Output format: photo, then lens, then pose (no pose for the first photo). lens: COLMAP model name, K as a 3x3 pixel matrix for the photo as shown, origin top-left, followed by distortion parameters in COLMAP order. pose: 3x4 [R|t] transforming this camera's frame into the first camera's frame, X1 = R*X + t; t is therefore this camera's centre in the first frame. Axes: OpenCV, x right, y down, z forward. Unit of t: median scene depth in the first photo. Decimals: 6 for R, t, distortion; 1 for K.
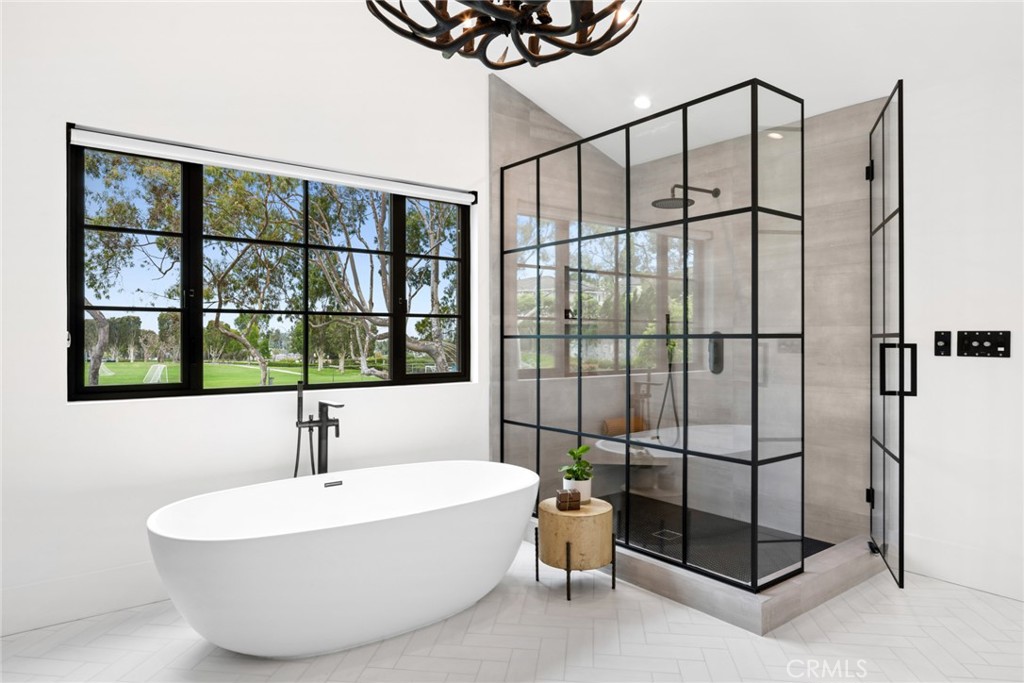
lens RADIAL K [[626.0, 0, 509.7], [0, 626.0, 338.2], [0, 0, 1]] dist [-0.001972, -0.000460]
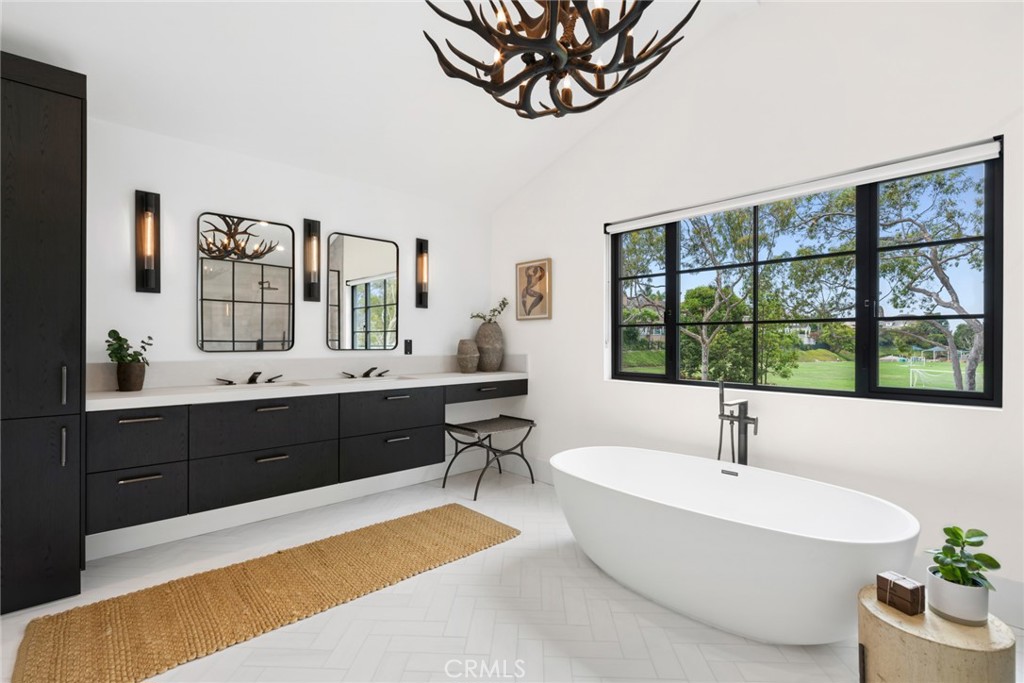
lens RADIAL K [[469.8, 0, 512.0], [0, 469.8, 341.5], [0, 0, 1]] dist [-0.002097, -0.000241]
pose [[0.086842, 0.000247, -0.996222, 0.516291], [-0.002224, 0.999998, 0.000054, -0.004258], [0.996220, 0.002211, 0.086842, 0.518433]]
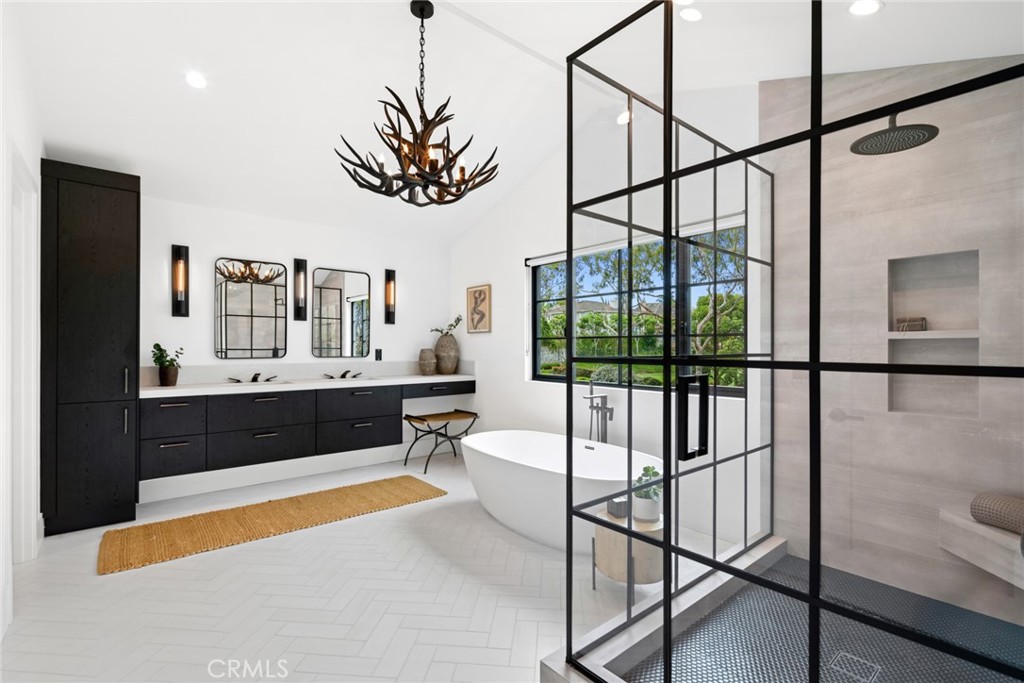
lens RADIAL K [[465.0, 0, 509.3], [0, 465.0, 346.4], [0, 0, 1]] dist [0.000247, -0.000167]
pose [[0.035066, -0.002826, -0.999381, 0.838233], [-0.001922, 0.999994, -0.002895, -0.013885], [0.999383, 0.002022, 0.035060, 0.739656]]
